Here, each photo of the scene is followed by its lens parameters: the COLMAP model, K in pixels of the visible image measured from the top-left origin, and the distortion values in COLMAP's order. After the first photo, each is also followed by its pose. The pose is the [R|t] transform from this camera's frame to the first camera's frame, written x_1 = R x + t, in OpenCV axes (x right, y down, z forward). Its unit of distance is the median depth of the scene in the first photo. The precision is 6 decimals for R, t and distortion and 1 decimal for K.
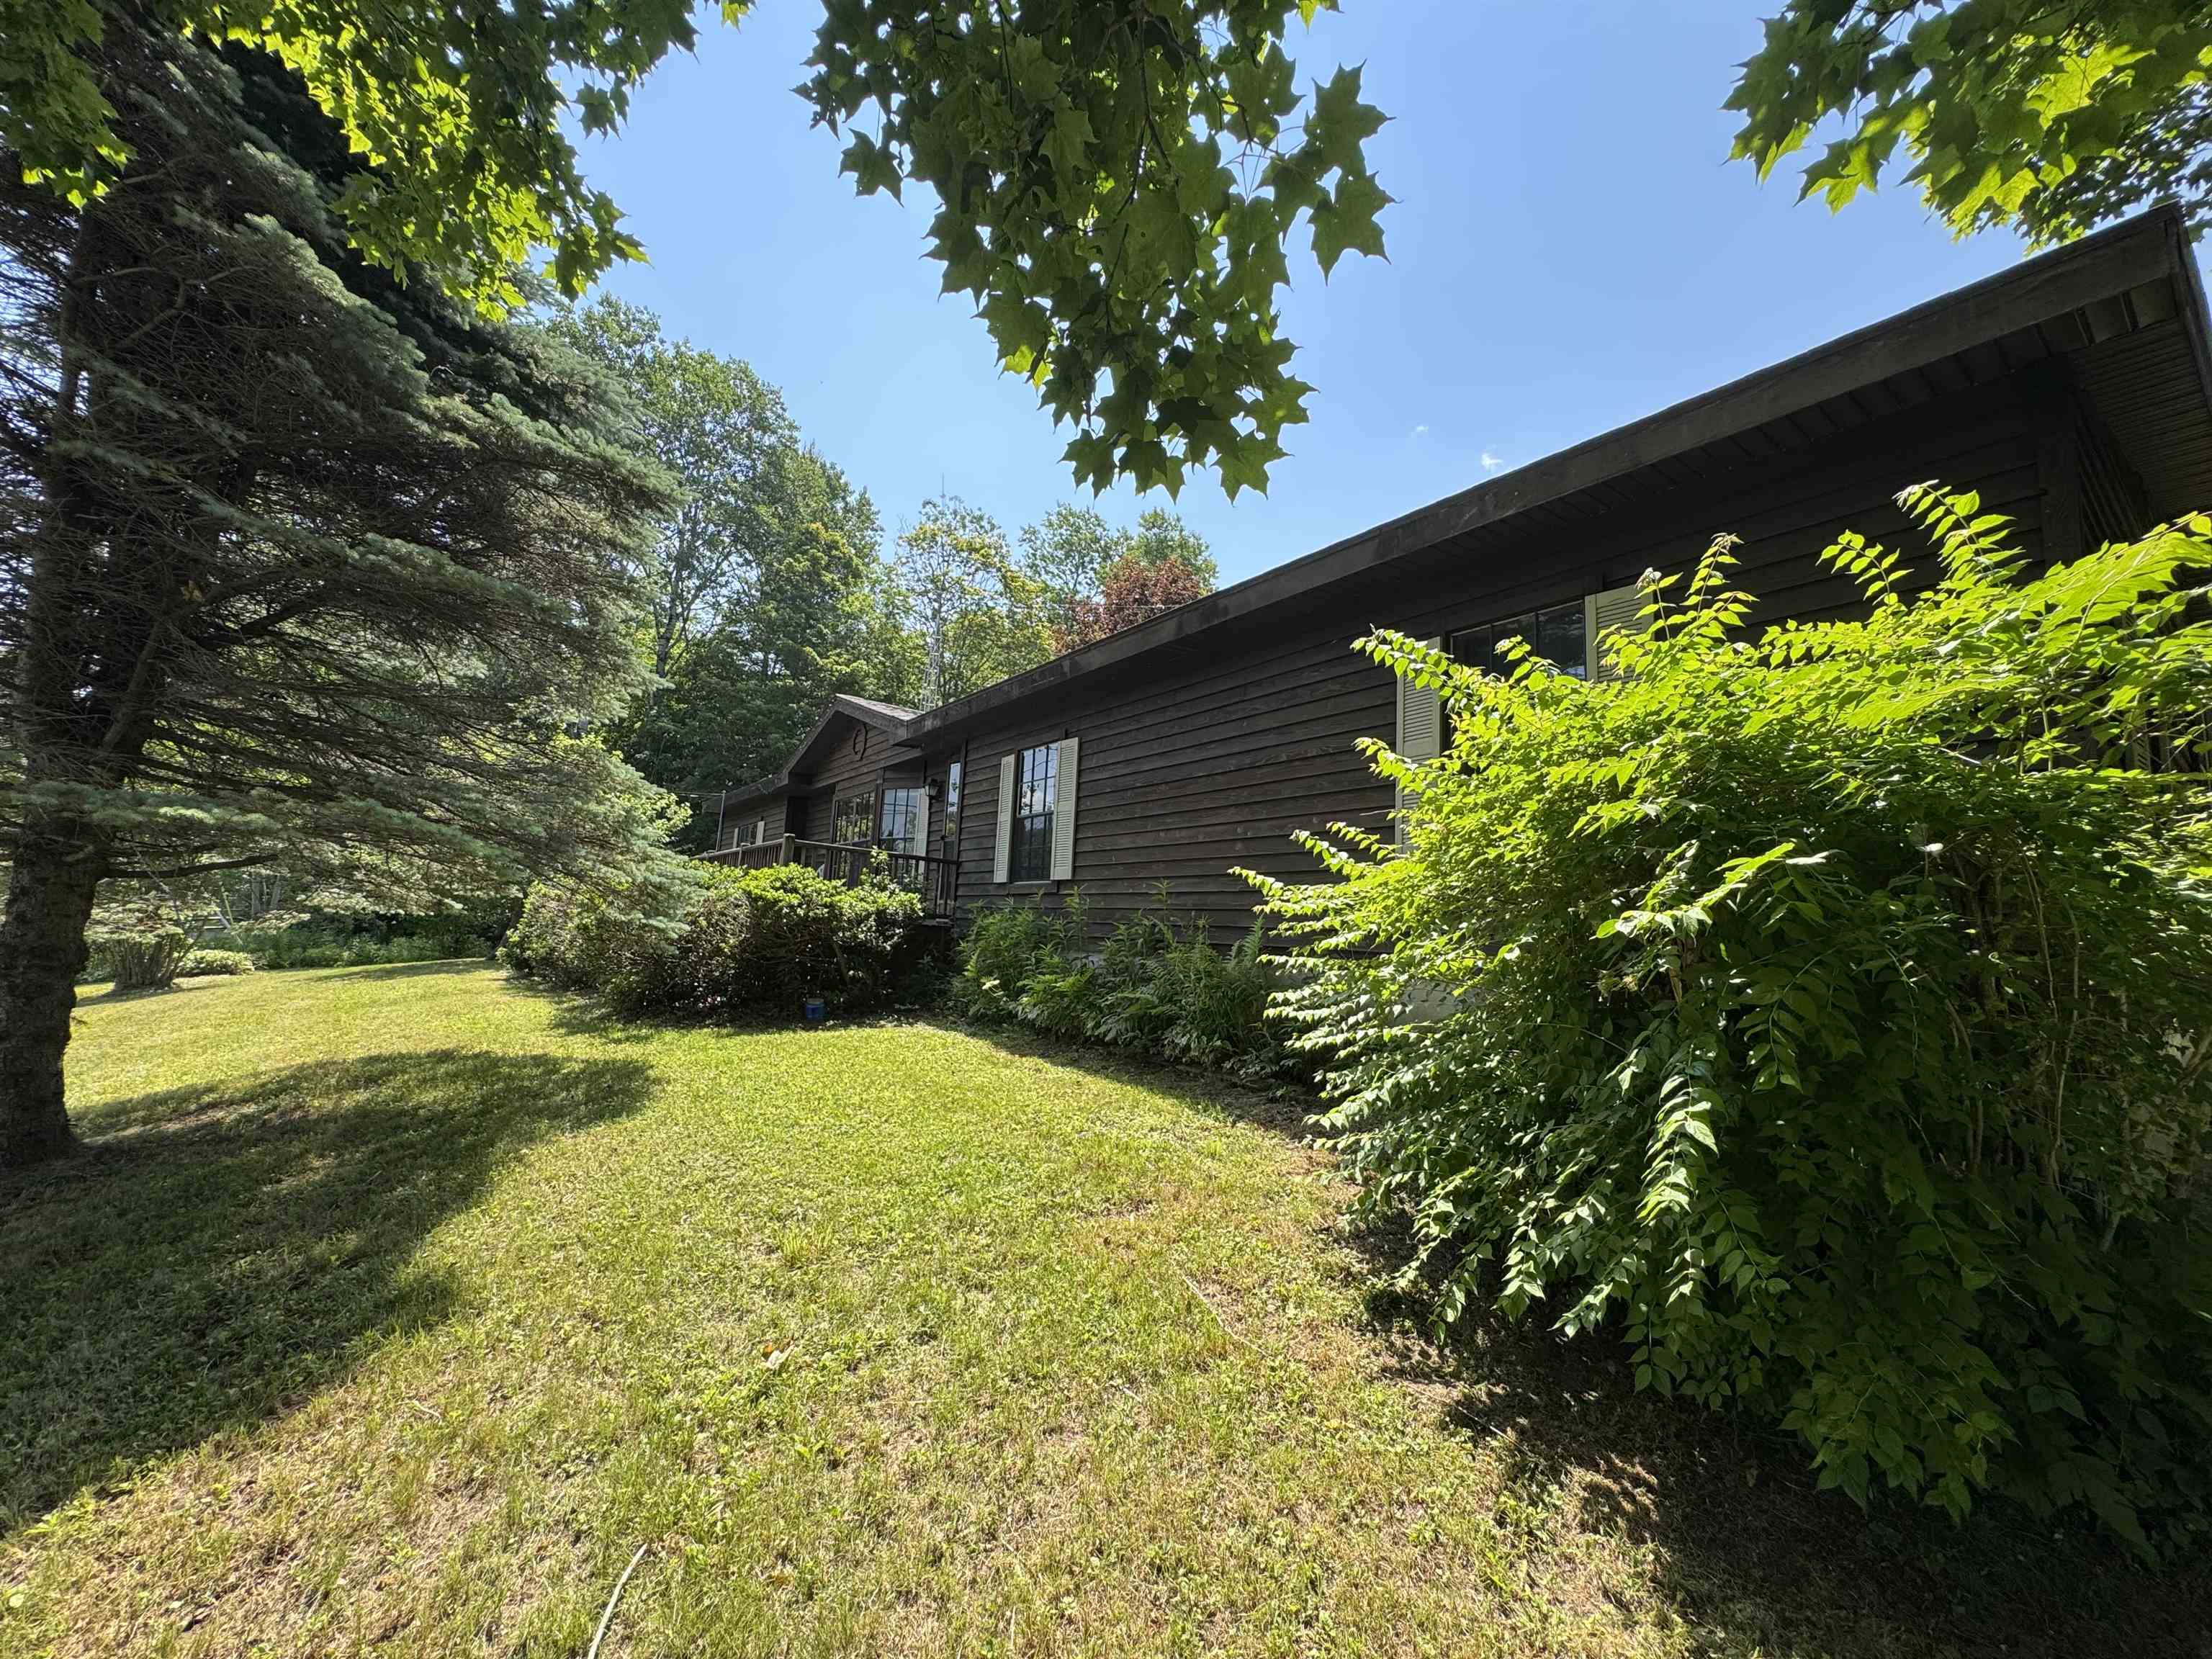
lens RADIAL K [[881.3, 0, 1106.0], [0, 881.3, 829.5], [0, 0, 1]] dist [-0.002940, 0.000307]
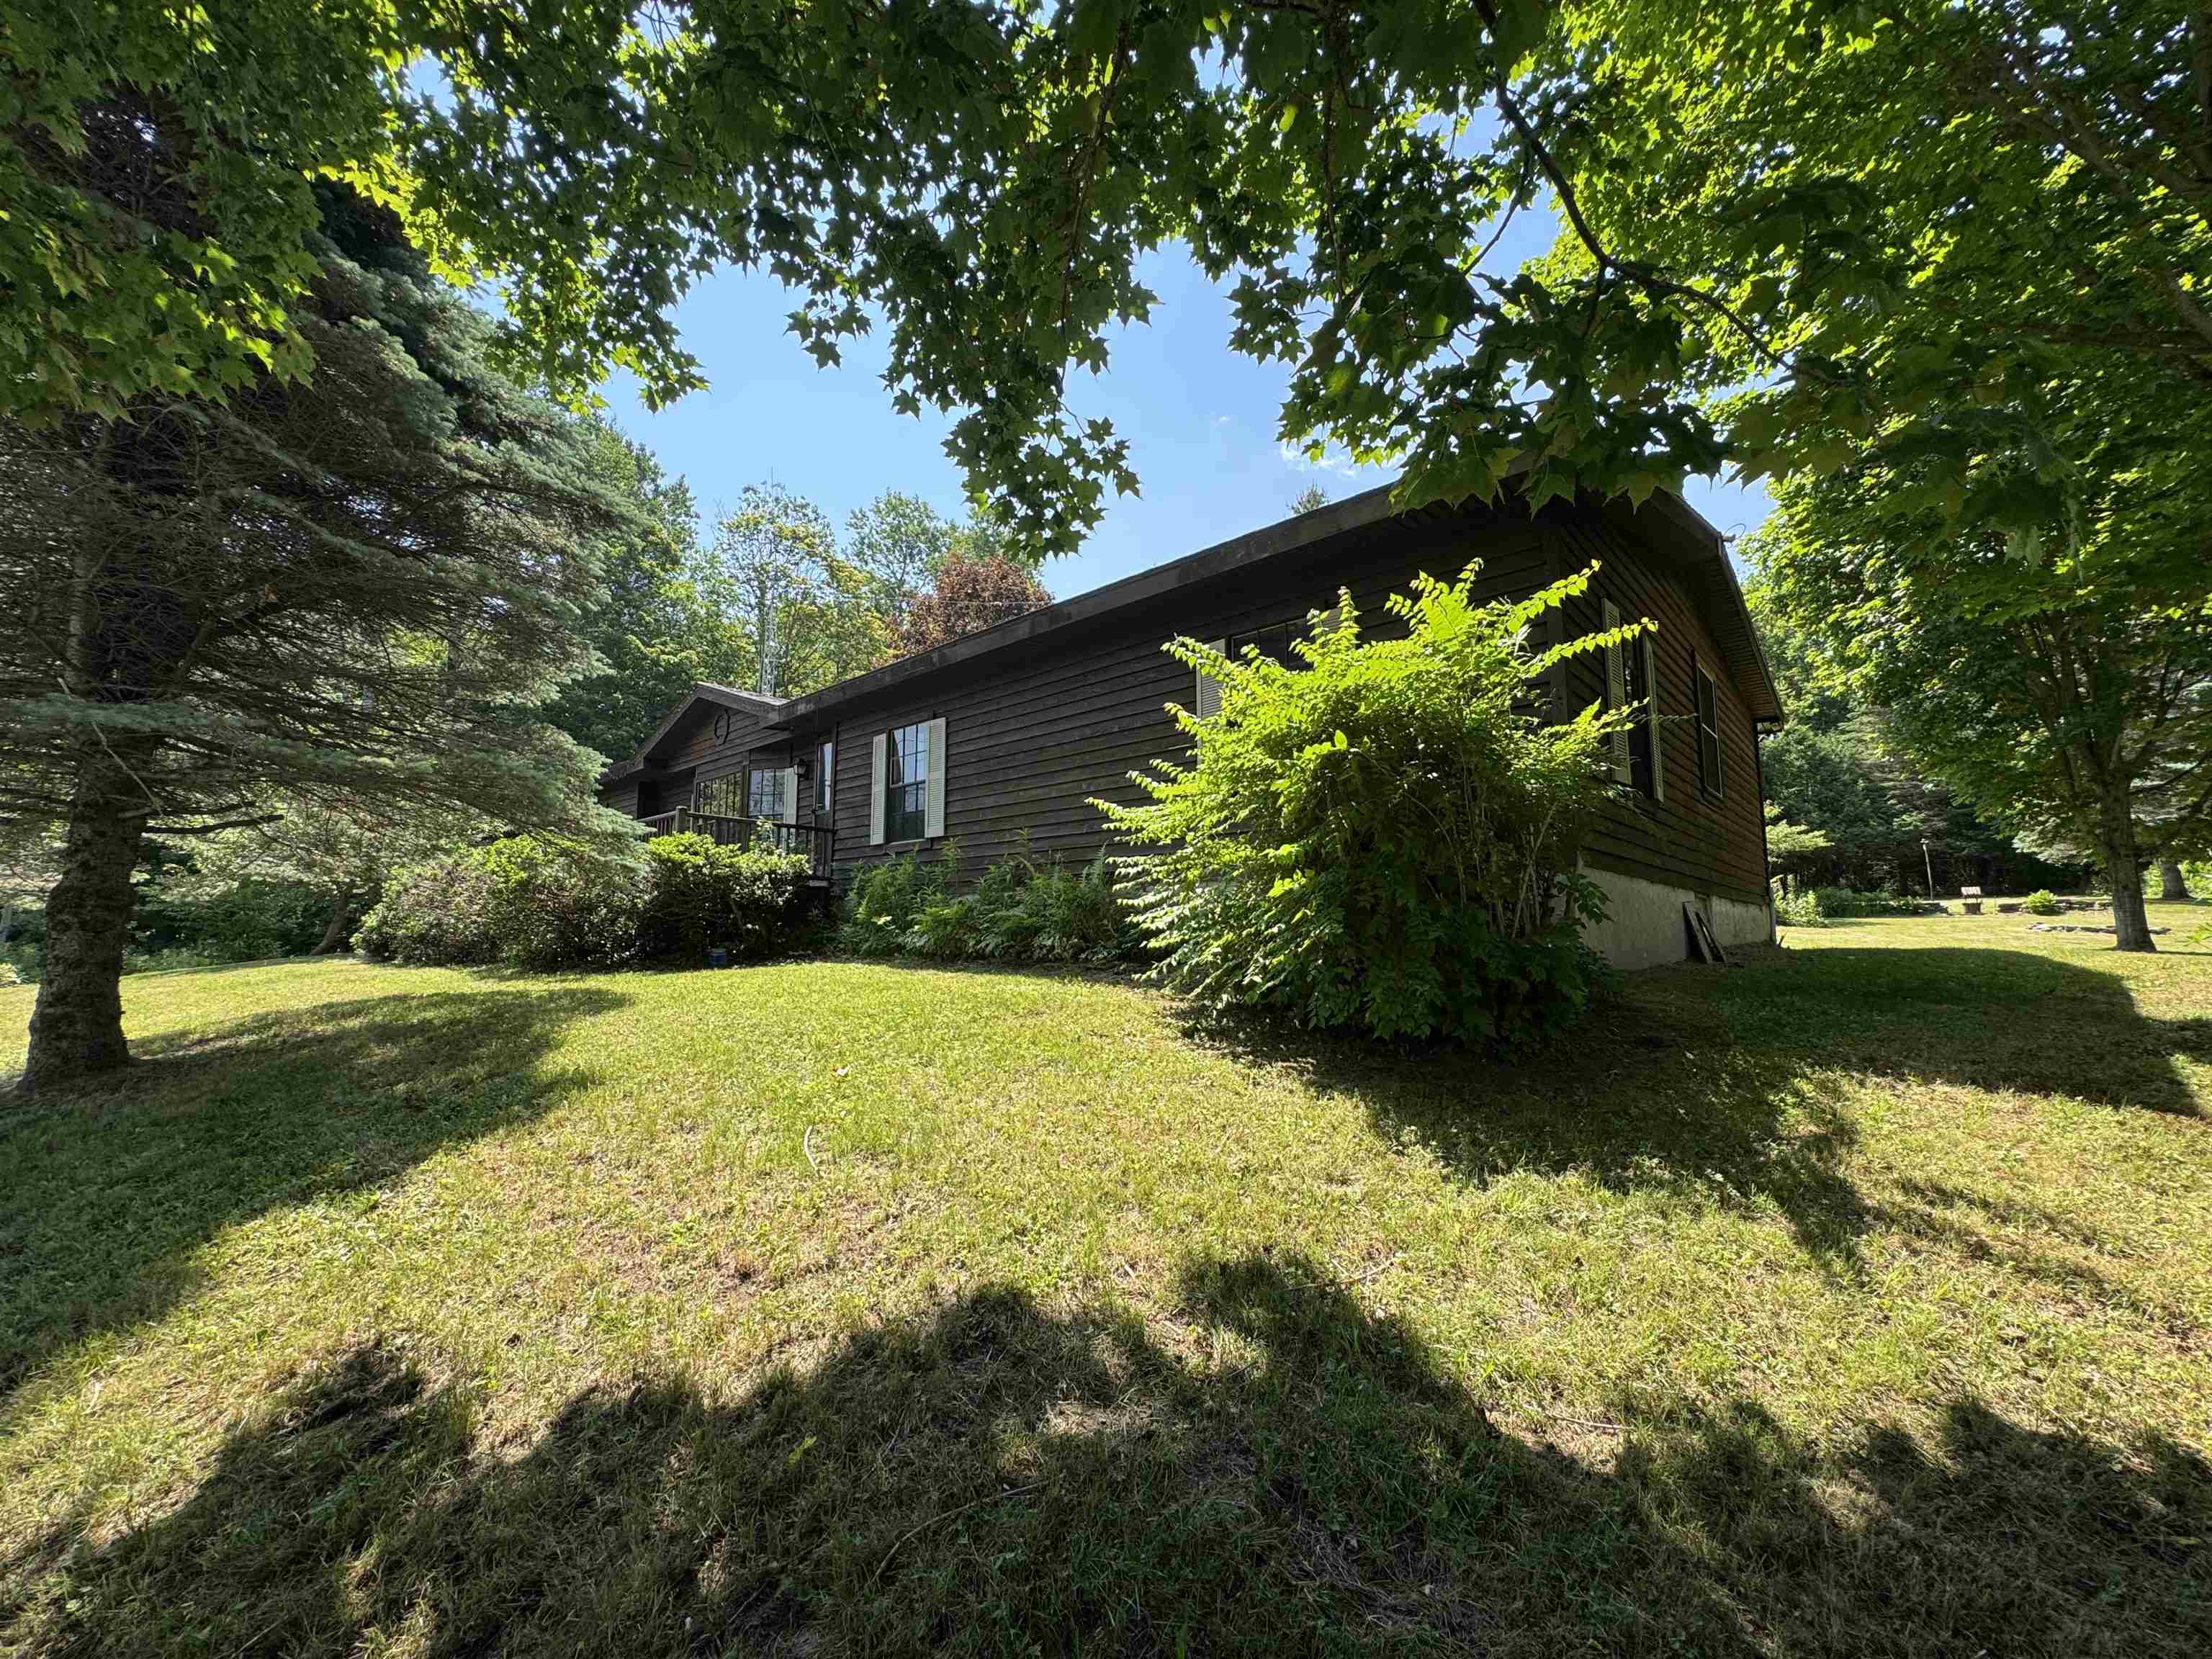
lens RADIAL K [[881.3, 0, 1106.0], [0, 881.3, 829.5], [0, 0, 1]] dist [-0.002940, 0.000307]
pose [[0.980596, -0.029897, 0.193746, -0.056625], [0.027962, 0.999528, 0.012714, 0.039594], [-0.194034, -0.007050, 0.980969, -0.223192]]
